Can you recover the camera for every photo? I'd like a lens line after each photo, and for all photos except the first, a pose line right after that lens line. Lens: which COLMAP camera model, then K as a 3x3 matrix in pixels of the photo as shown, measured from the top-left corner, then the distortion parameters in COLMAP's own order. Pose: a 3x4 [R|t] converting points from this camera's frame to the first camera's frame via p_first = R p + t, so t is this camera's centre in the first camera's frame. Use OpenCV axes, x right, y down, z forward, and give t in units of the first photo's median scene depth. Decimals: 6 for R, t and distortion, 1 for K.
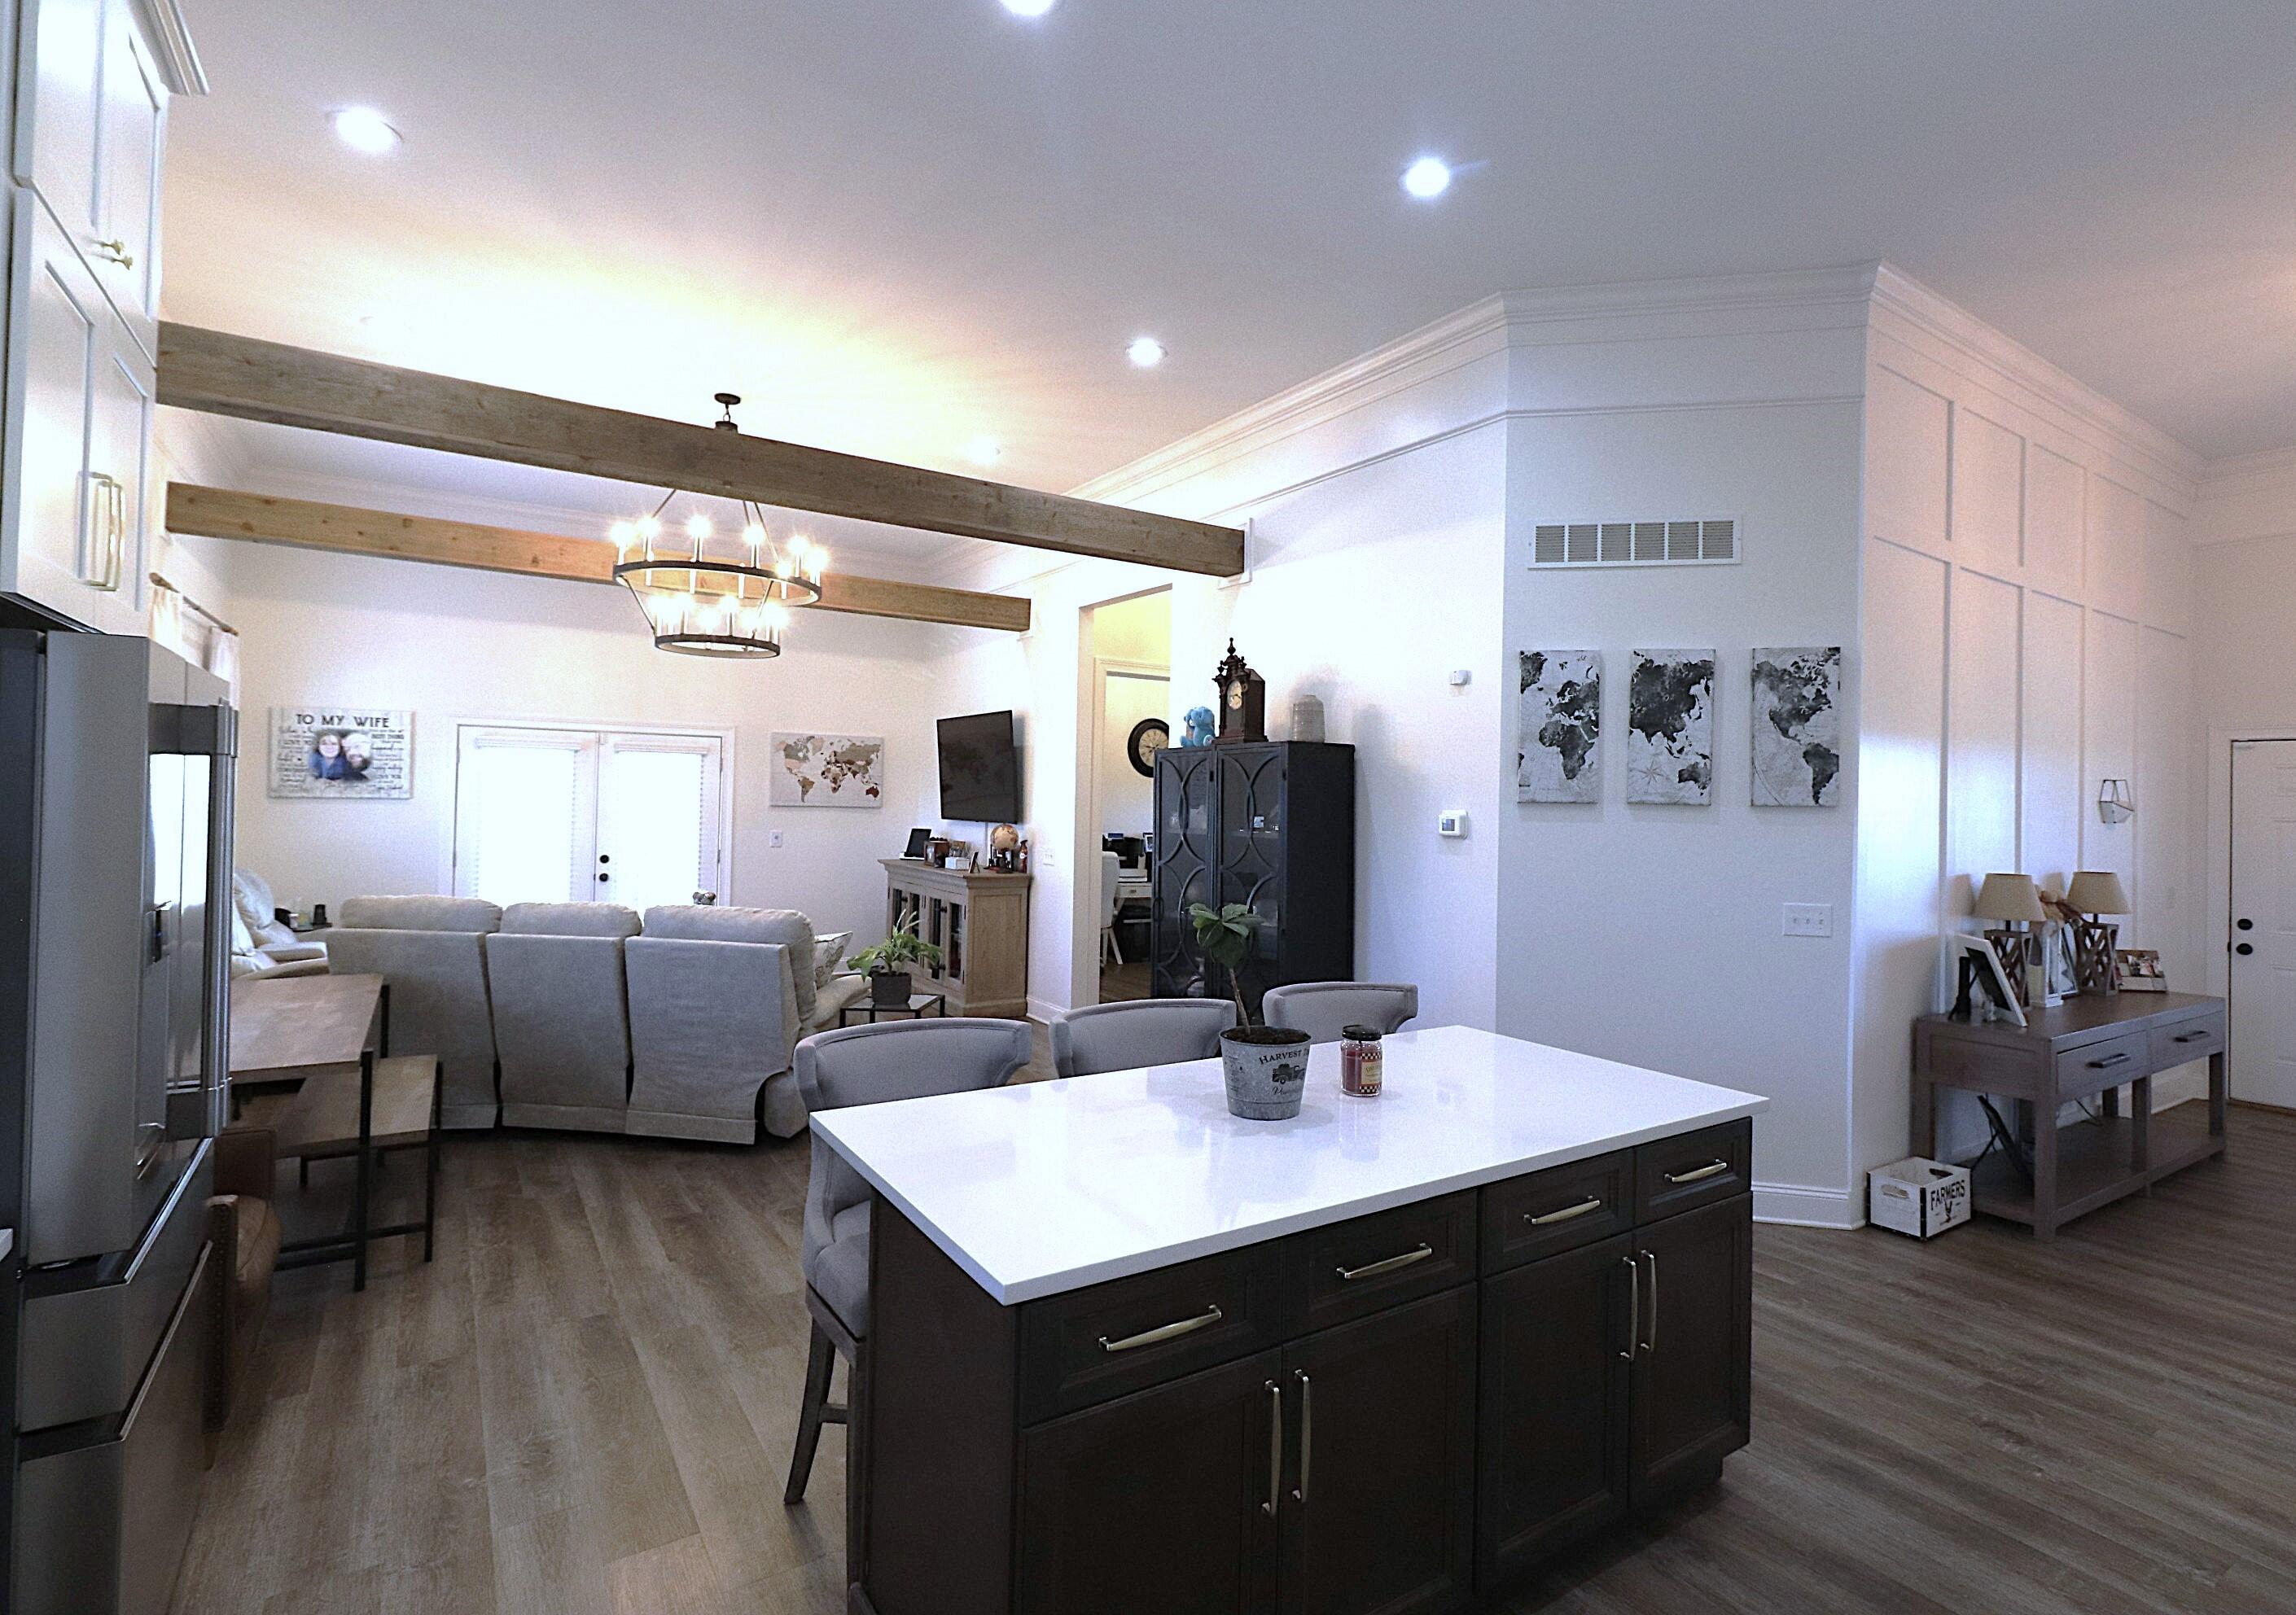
lens RADIAL K [[1083.5, 0, 1193.4], [0, 1083.5, 781.4], [0, 0, 1]] dist [0.010323, -0.000025]
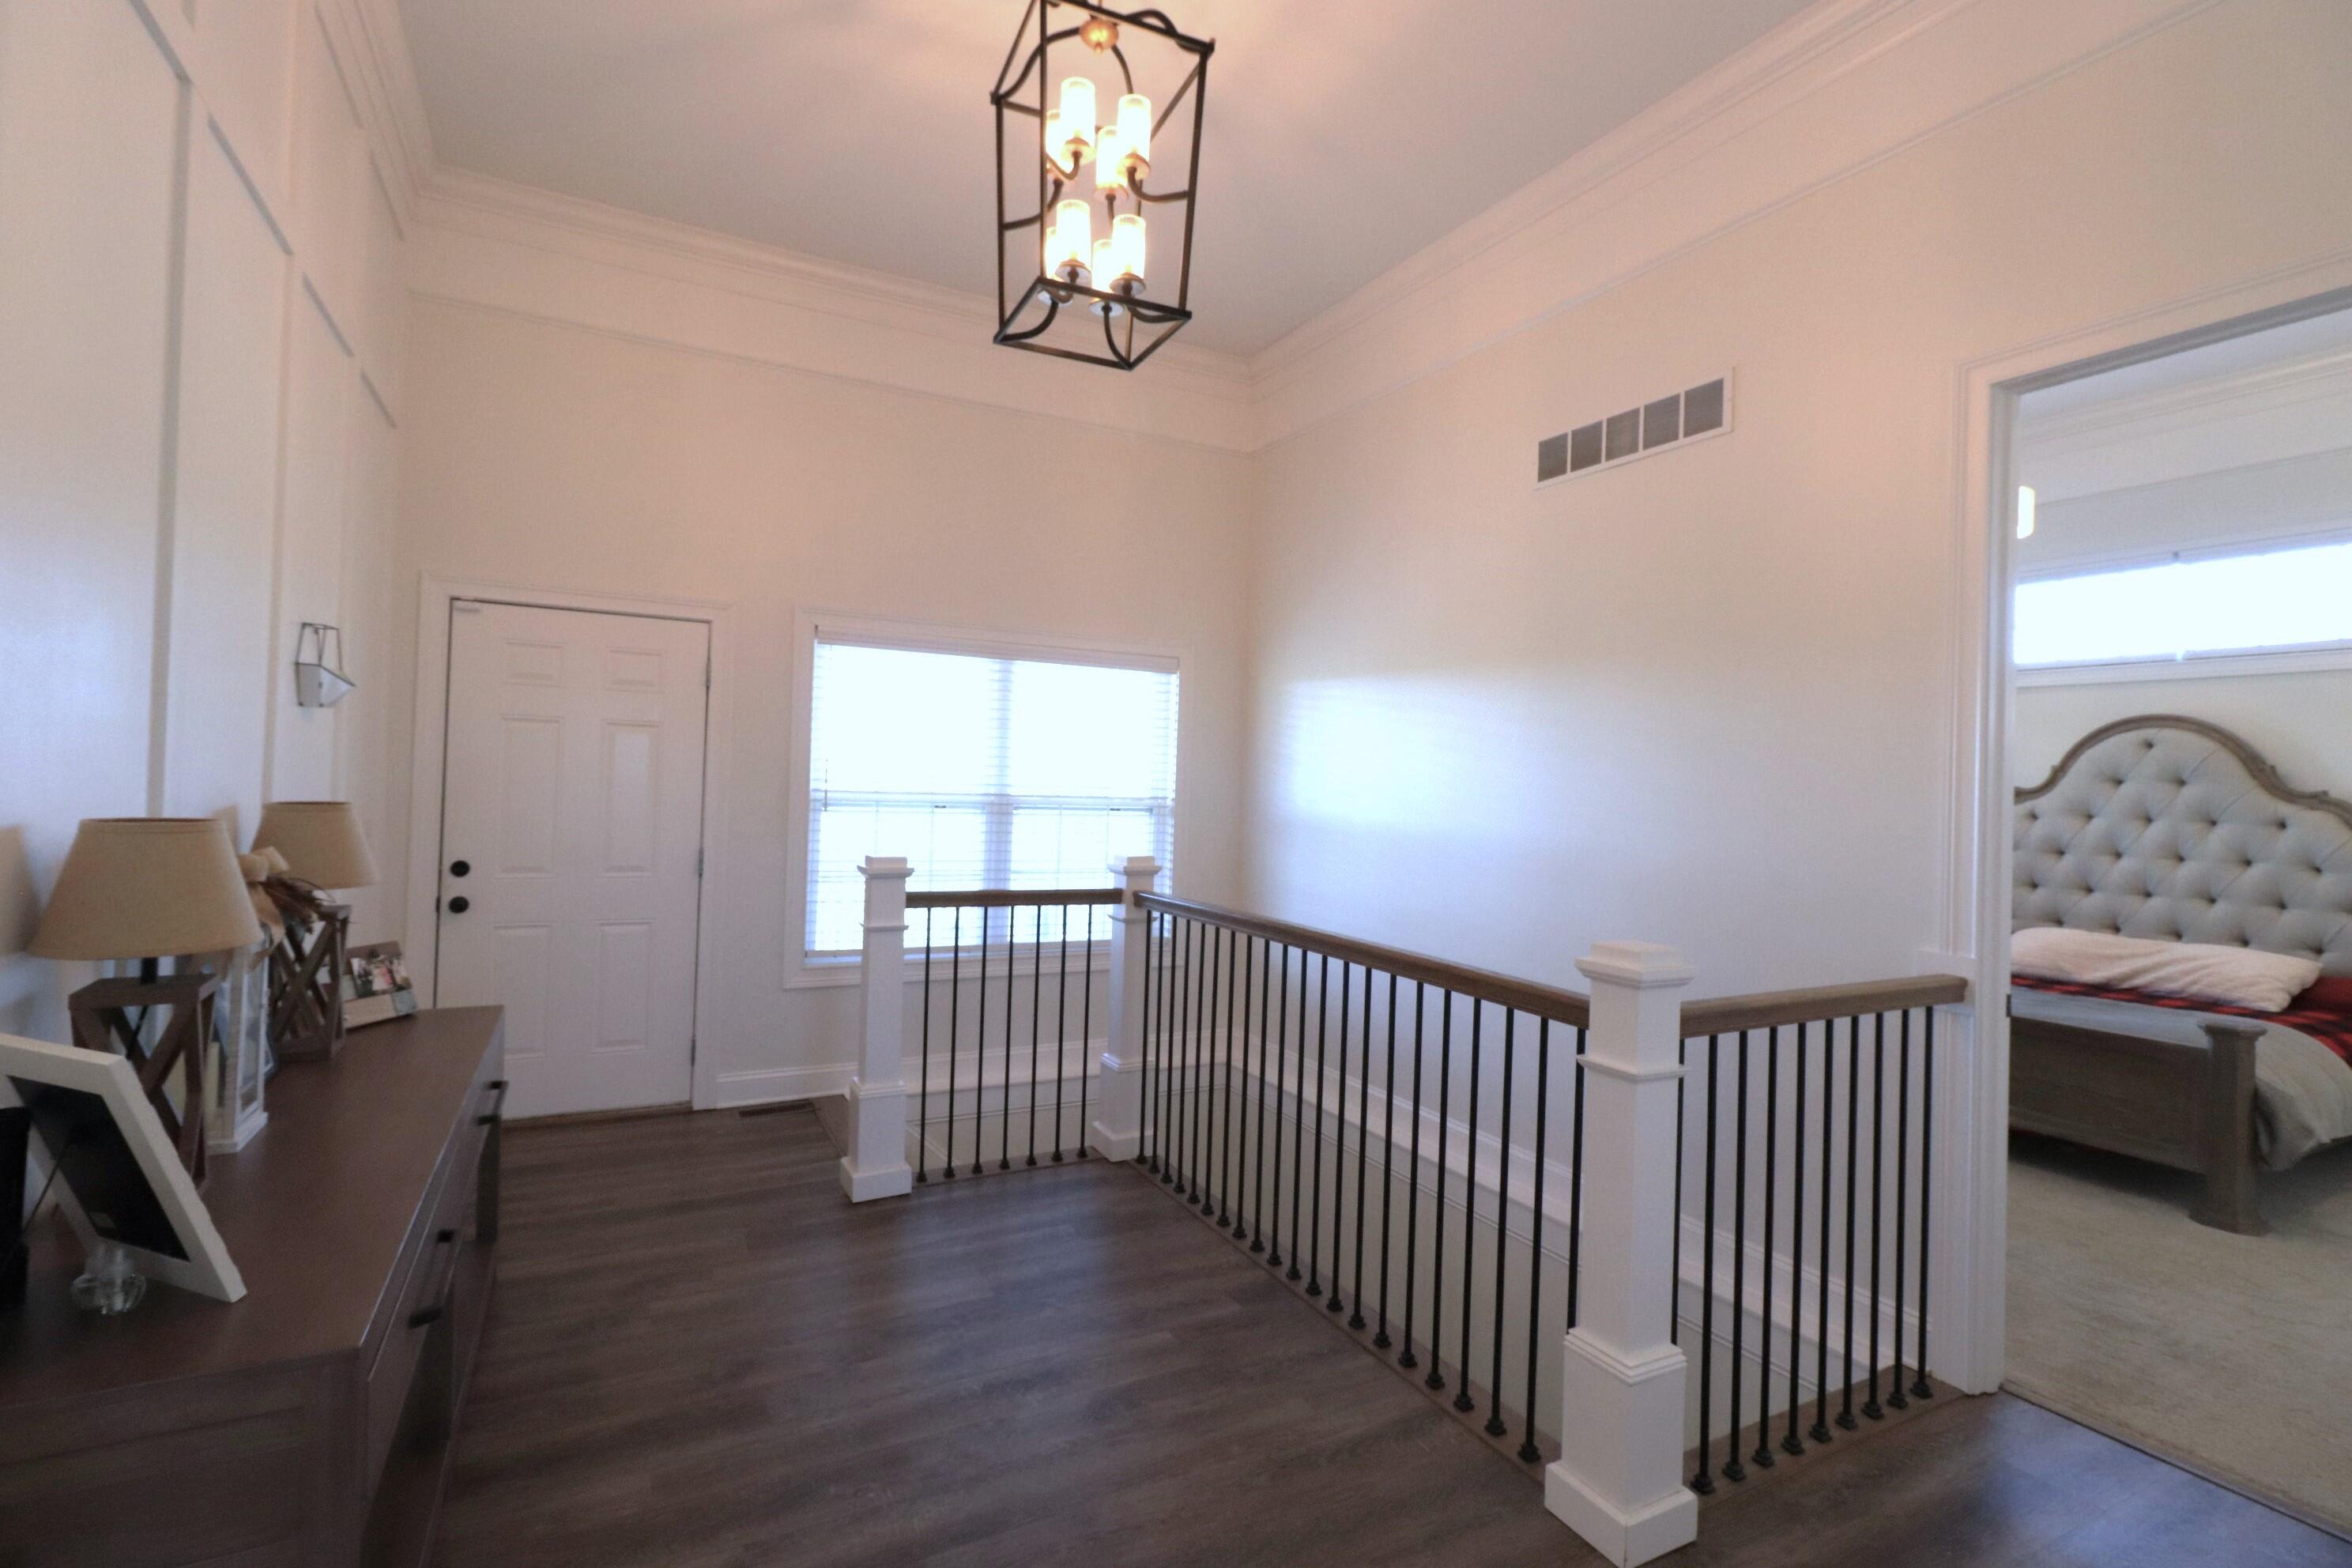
lens RADIAL K [[1090.9, 0, 1184.2], [0, 1090.9, 767.5], [0, 0, 1]] dist [-0.012104, 0.000066]
pose [[0.097793, -0.009579, 0.995161, 0.328655], [-0.046369, 0.998824, 0.014170, 0.036786], [-0.994126, -0.047531, 0.097234, 0.481098]]
